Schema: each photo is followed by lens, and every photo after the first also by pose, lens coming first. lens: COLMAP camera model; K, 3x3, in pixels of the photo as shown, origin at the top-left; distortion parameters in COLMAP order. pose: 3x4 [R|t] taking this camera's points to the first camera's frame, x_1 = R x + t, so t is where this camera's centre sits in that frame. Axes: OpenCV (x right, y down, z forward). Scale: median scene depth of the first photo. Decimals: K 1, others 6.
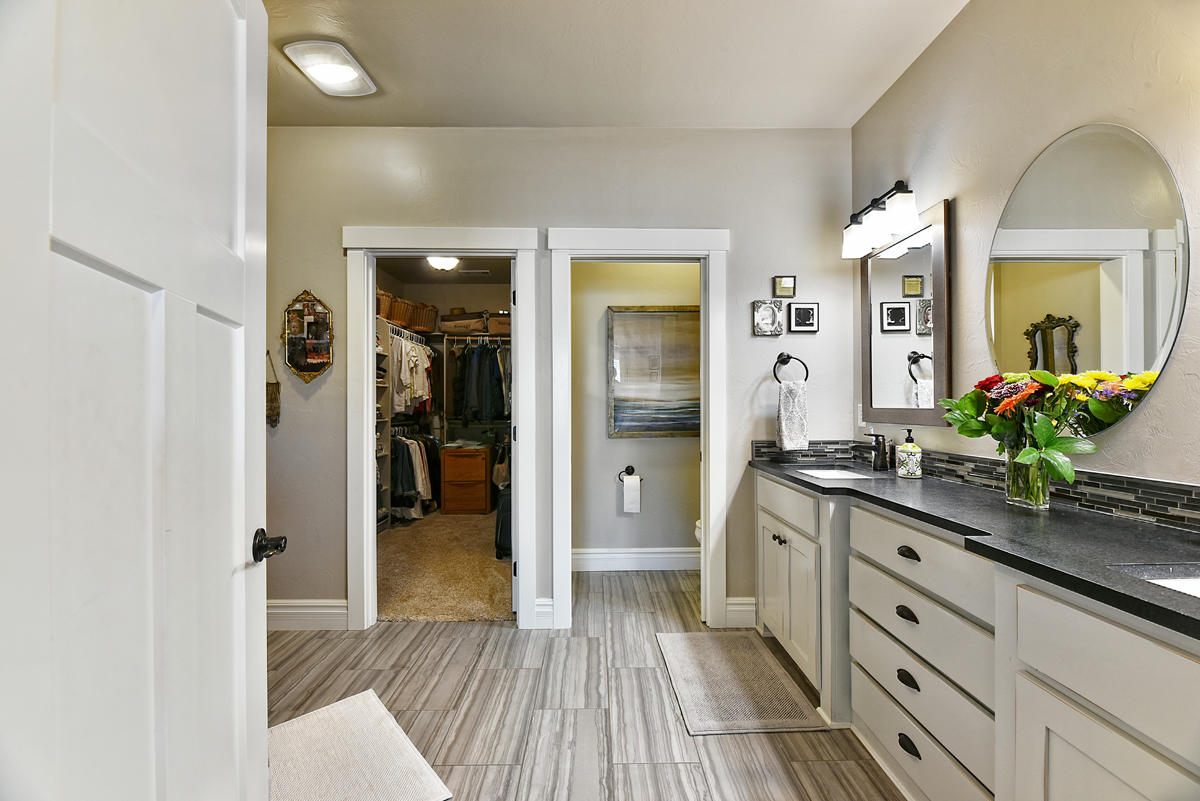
lens RADIAL K [[482.7, 0, 606.6], [0, 482.7, 405.4], [0, 0, 1]] dist [0.000885, -0.003798]
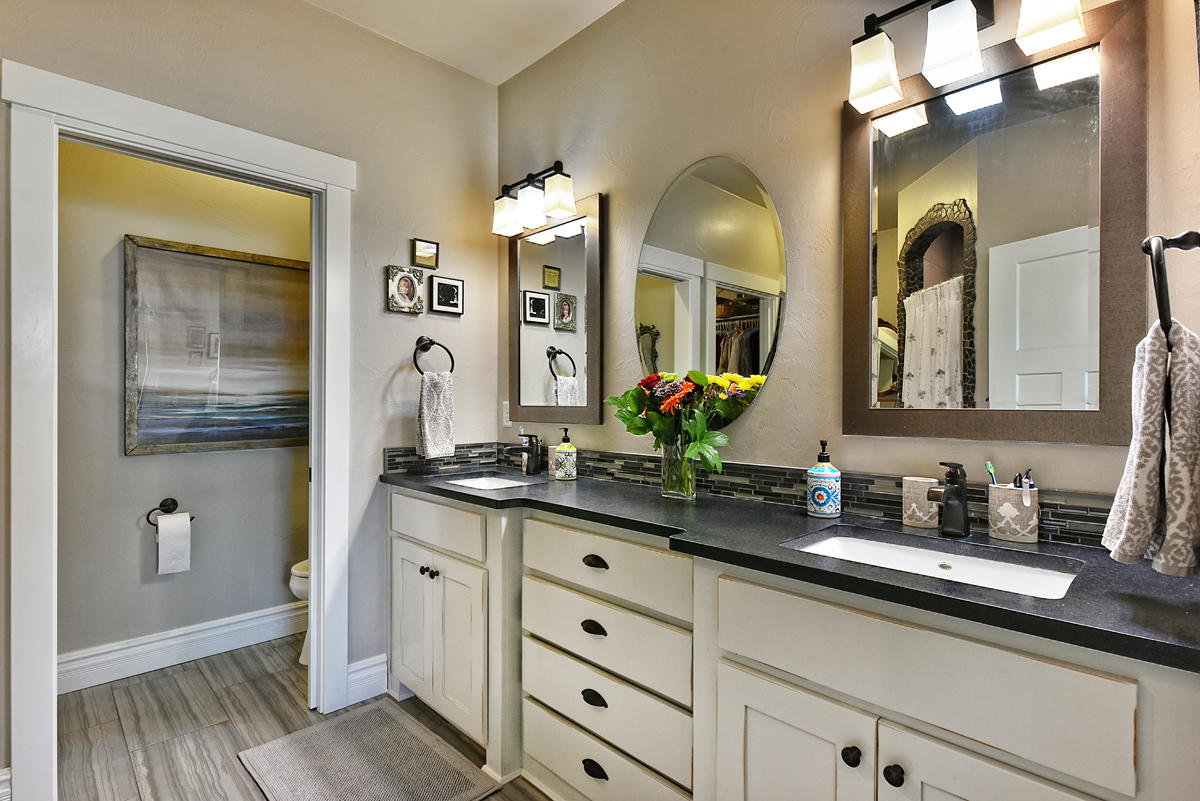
lens RADIAL K [[577.6, 0, 602.5], [0, 577.6, 403.4], [0, 0, 1]] dist [0.003682, -0.002186]
pose [[0.732123, 0.003491, 0.681164, -0.068833], [-0.004421, 0.999990, -0.000373, 0.000696], [-0.681158, -0.002738, 0.732131, 0.098809]]
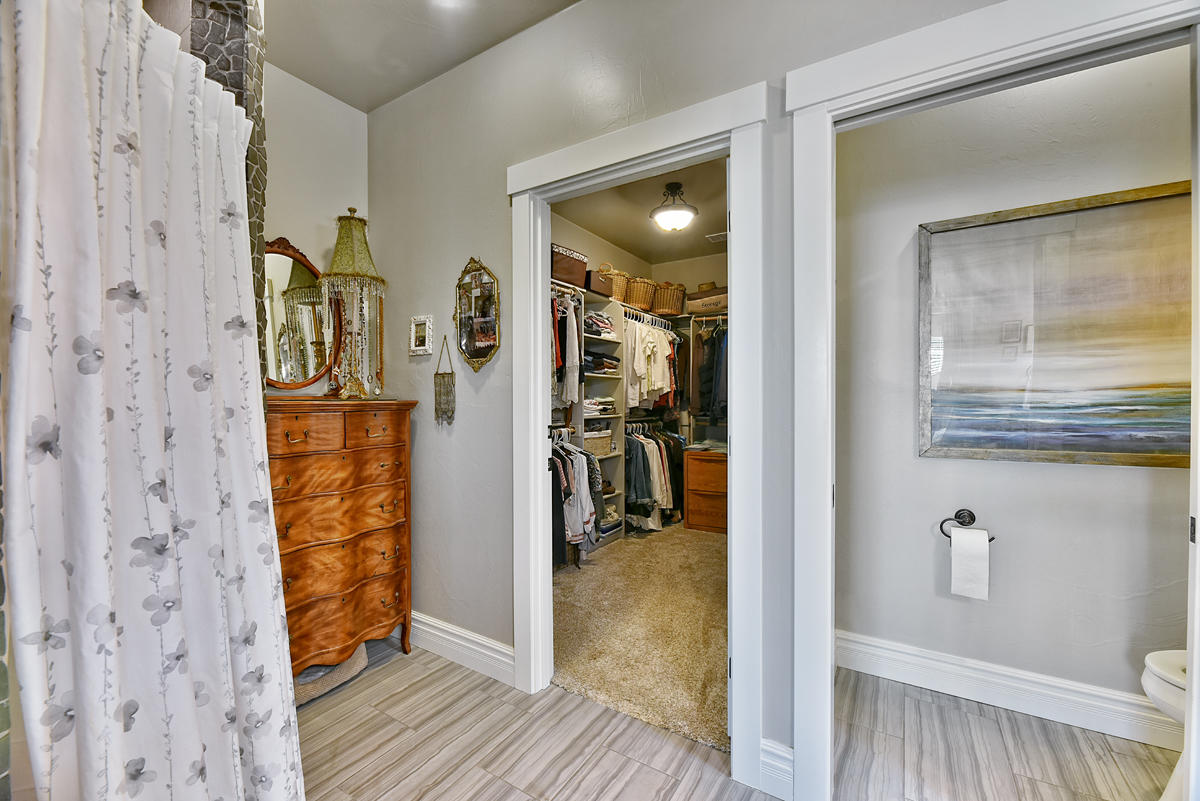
lens RADIAL K [[482.7, 0, 602.0], [0, 482.7, 403.3], [0, 0, 1]] dist [0.000885, -0.003798]
pose [[0.833618, 0.005776, -0.552312, 0.008499], [-0.000680, 0.999955, 0.009431, -0.000807], [0.552341, -0.007486, 0.833584, 0.424720]]
